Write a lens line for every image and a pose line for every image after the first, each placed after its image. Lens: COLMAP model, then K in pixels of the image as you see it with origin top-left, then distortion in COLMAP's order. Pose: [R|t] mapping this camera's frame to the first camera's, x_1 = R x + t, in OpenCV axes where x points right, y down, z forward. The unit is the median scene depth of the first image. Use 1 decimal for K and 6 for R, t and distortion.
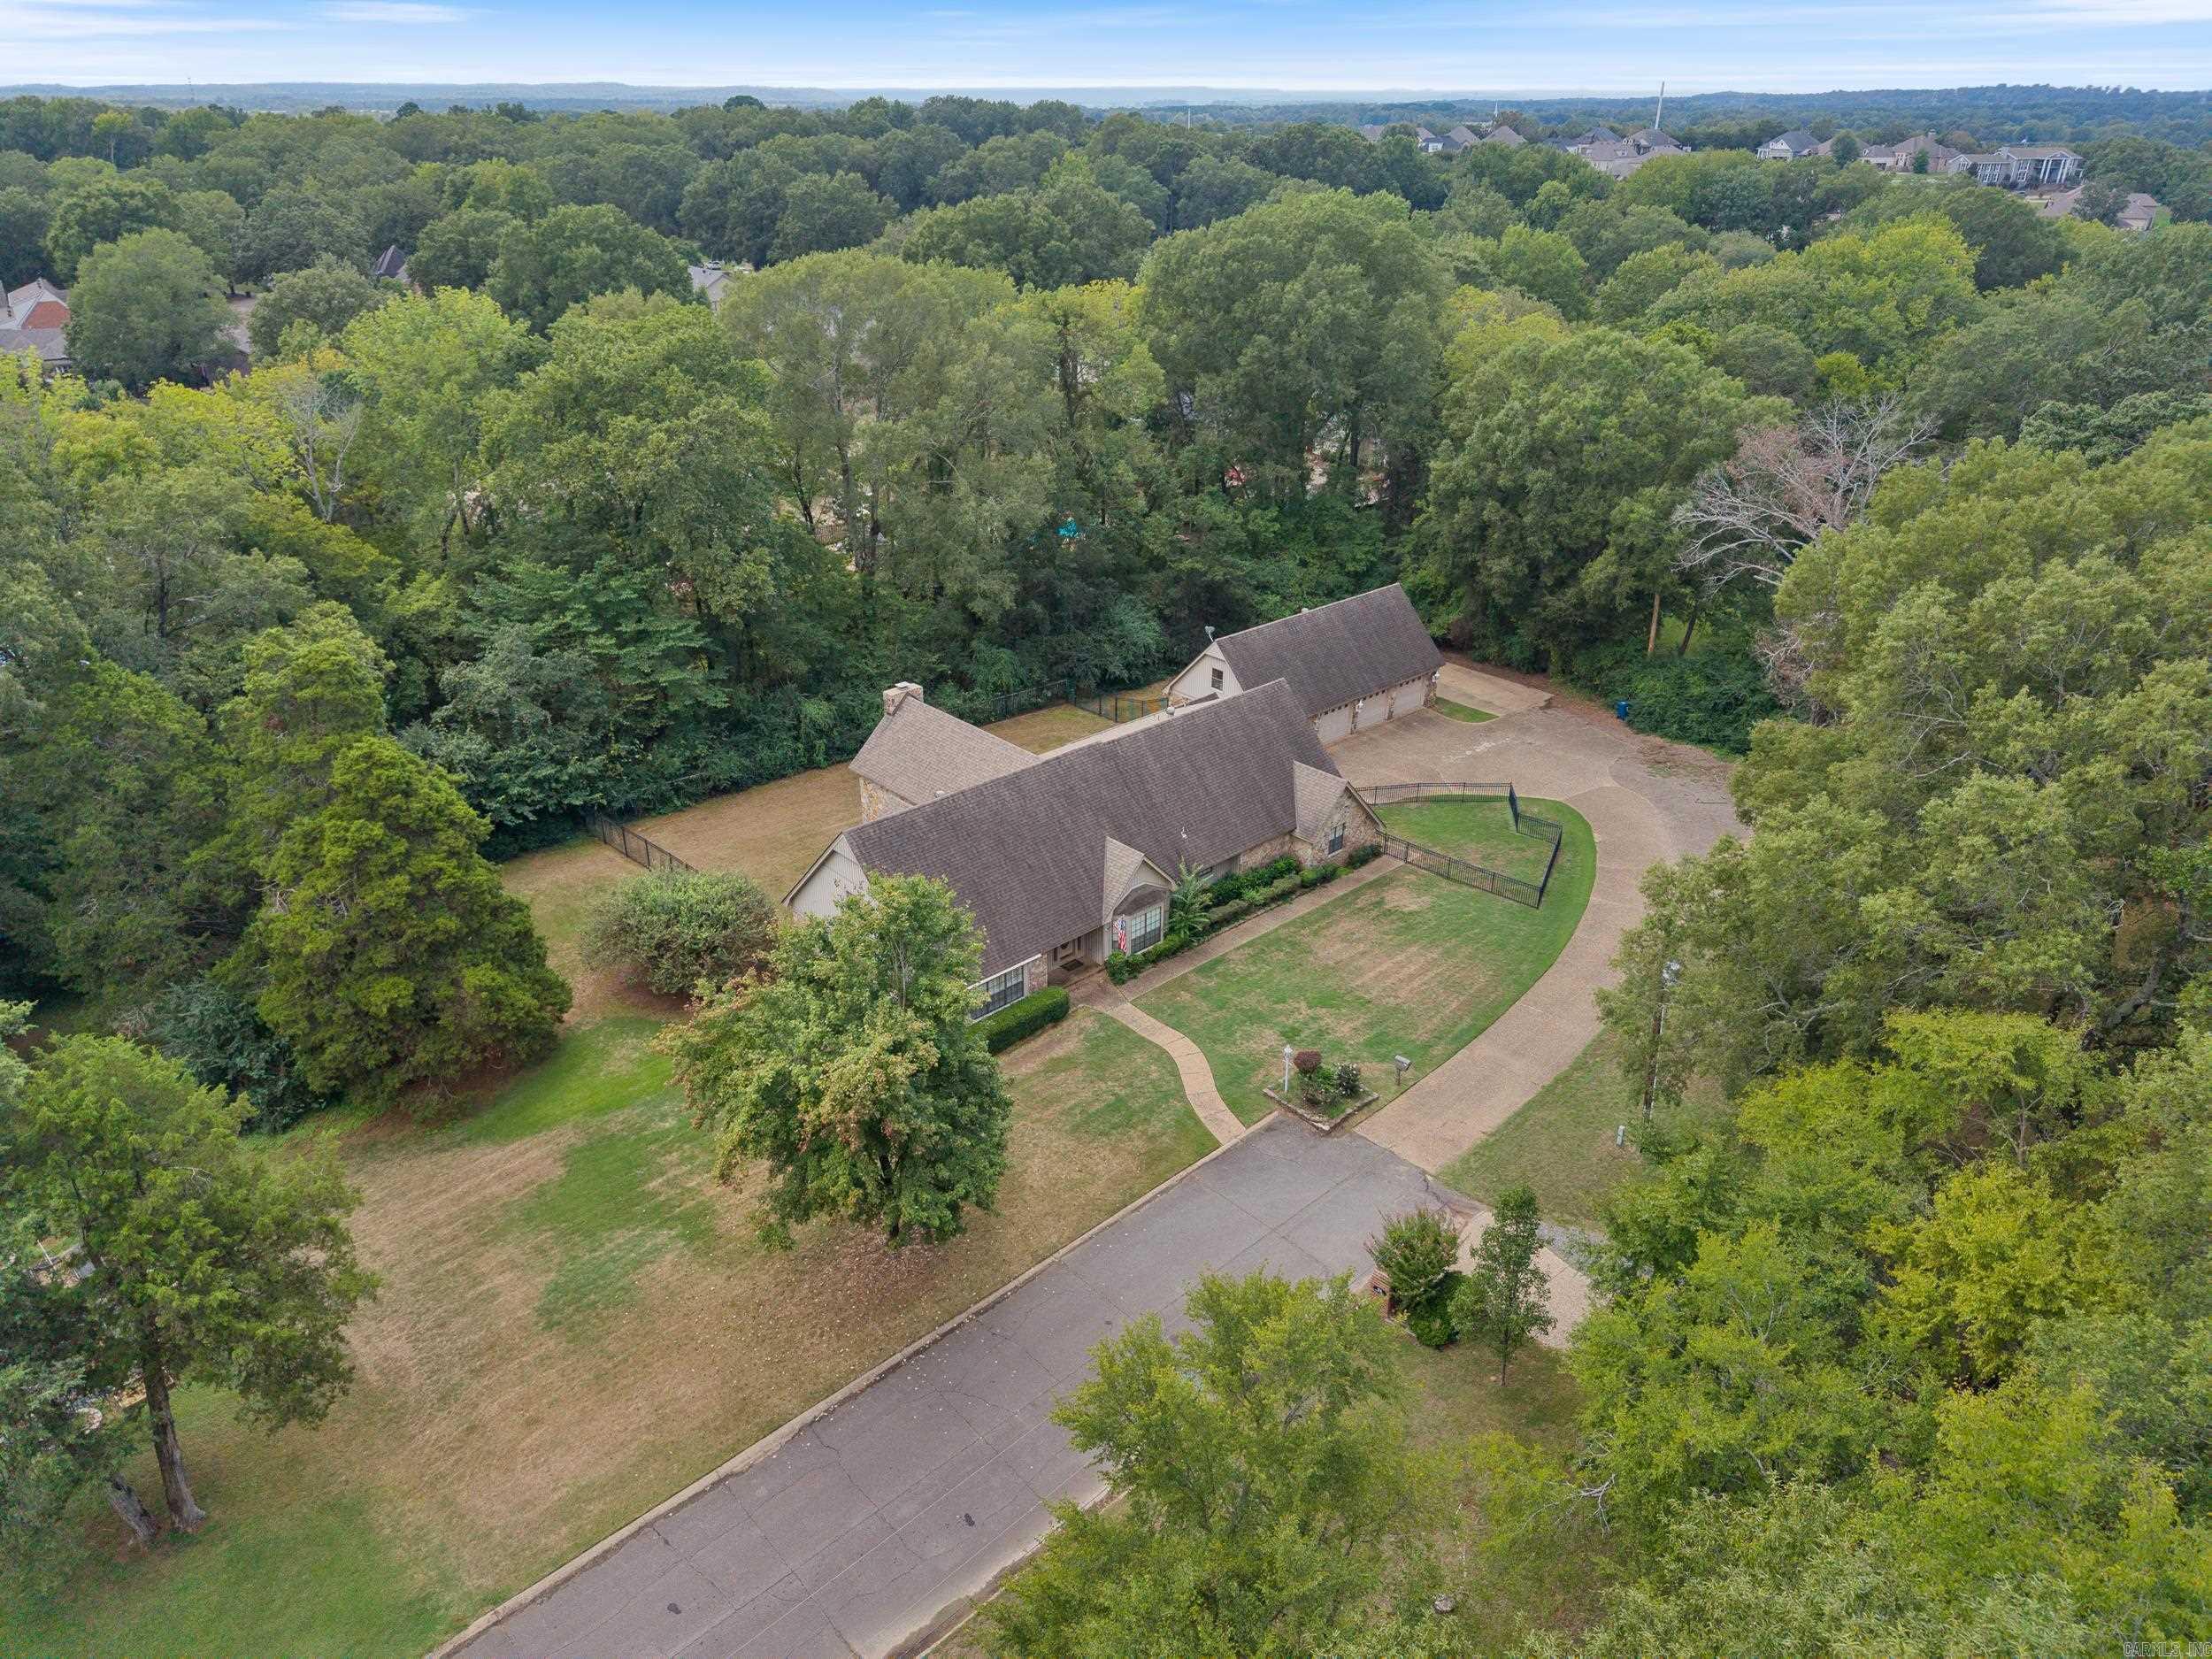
lens RADIAL K [[1481.0, 0, 1106.0], [0, 1481.0, 829.5], [0, 0, 1]] dist [0.096181, -0.153006]
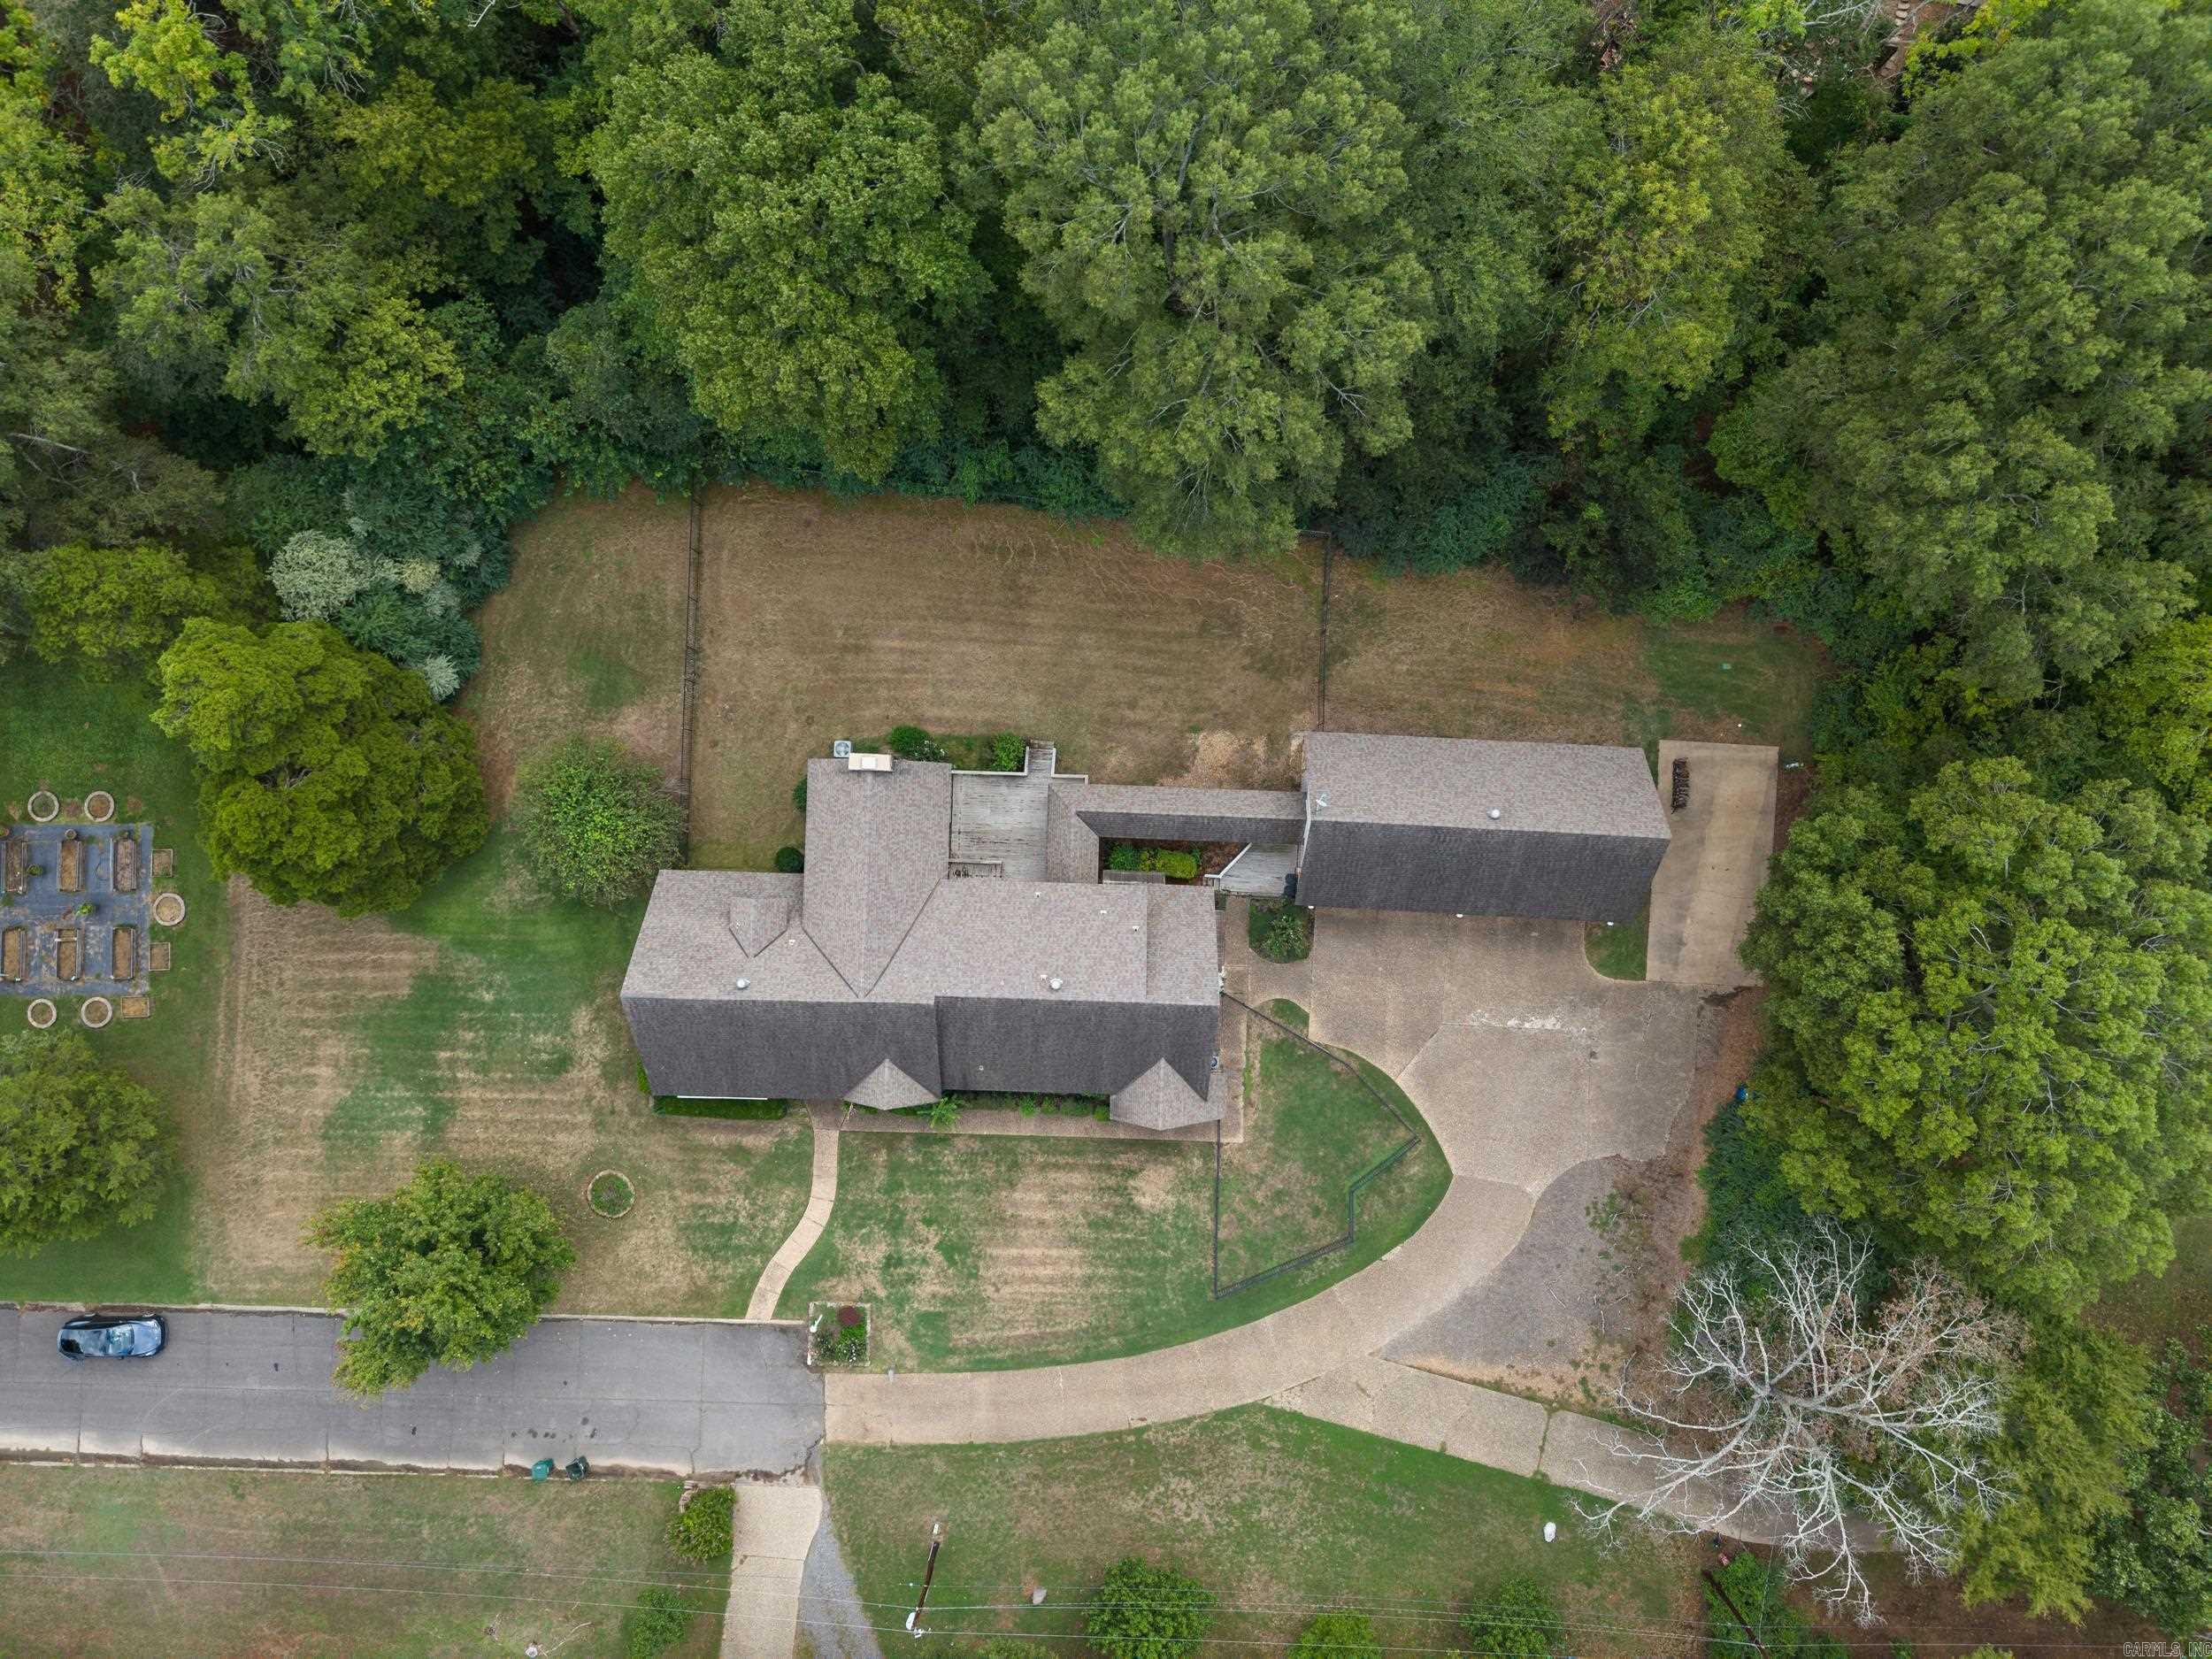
lens RADIAL K [[1483.5, 0, 1097.7], [0, 1483.5, 830.1], [0, 0, 1]] dist [0.011014, -0.000127]
pose [[0.709176, 0.705028, -0.001954, -0.005826], [-0.316614, 0.320950, 0.892607, -1.046003], [0.629940, -0.632397, 0.450832, 0.710459]]
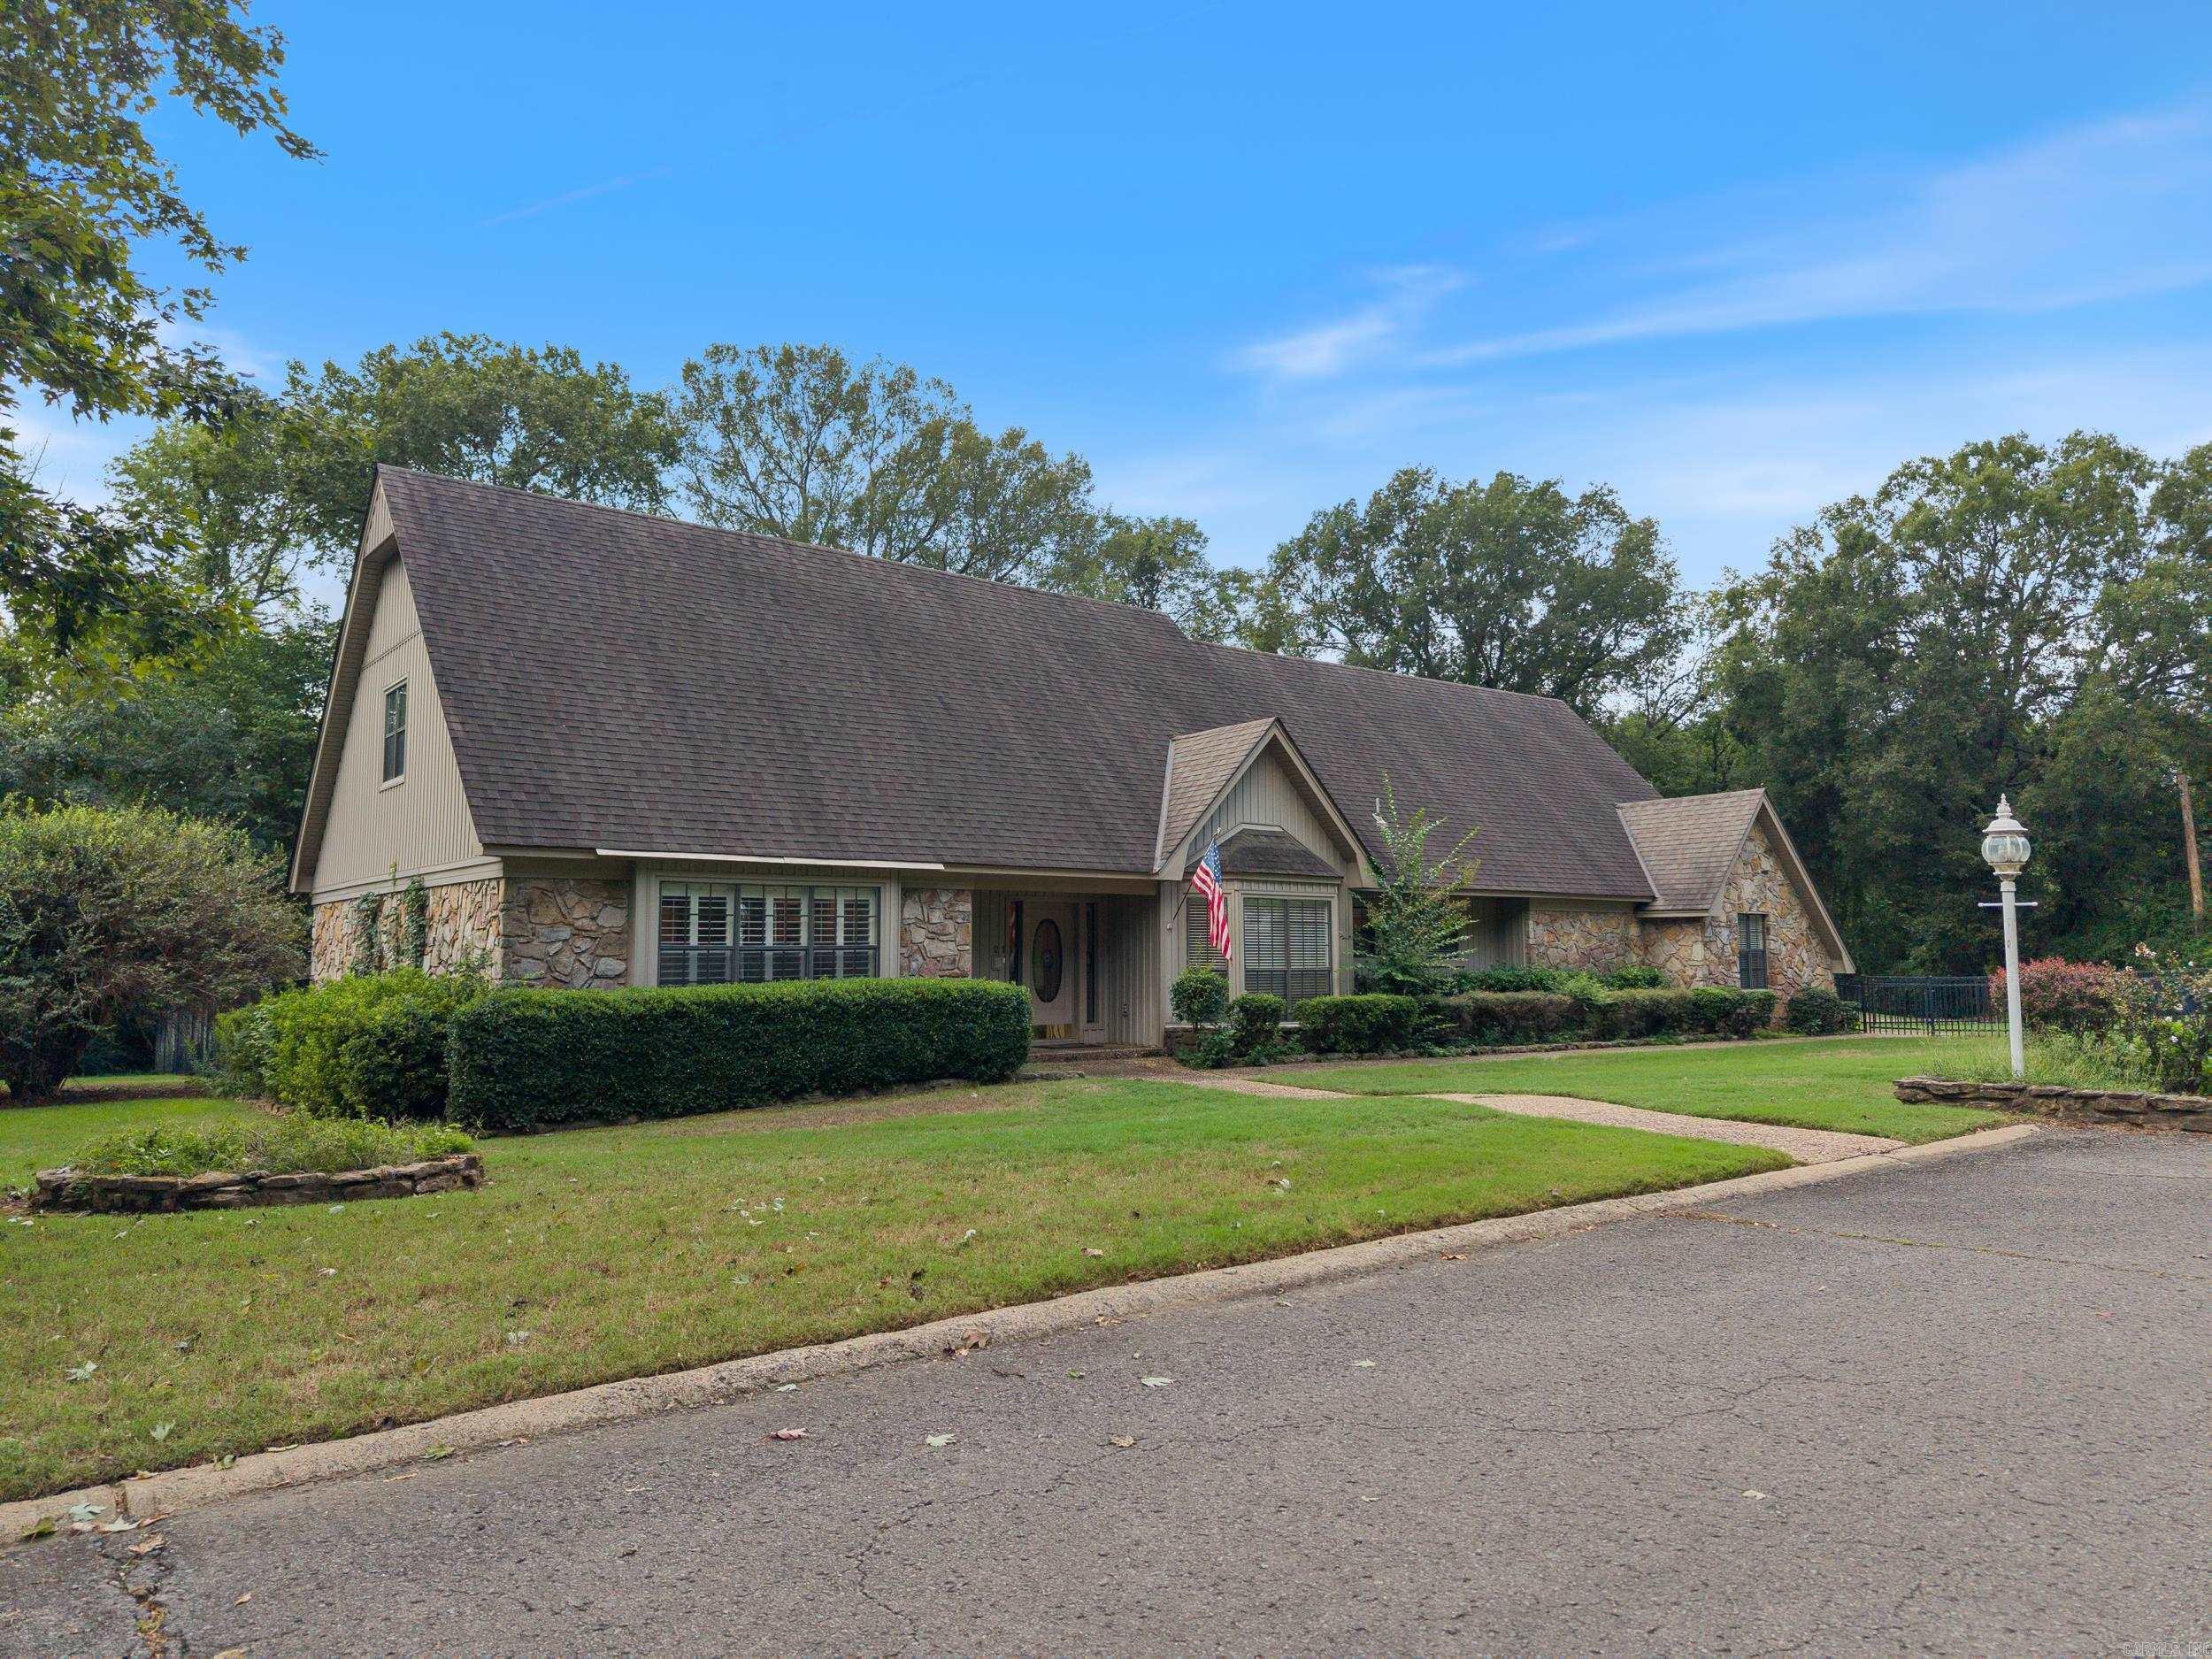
lens RADIAL K [[1483.5, 0, 1097.7], [0, 1483.5, 830.1], [0, 0, 1]] dist [0.011014, -0.000127]
pose [[0.995833, -0.013598, -0.090175, 0.013740], [-0.035039, 0.855866, -0.516010, 0.217987], [0.084195, 0.517019, 0.851823, 0.684697]]
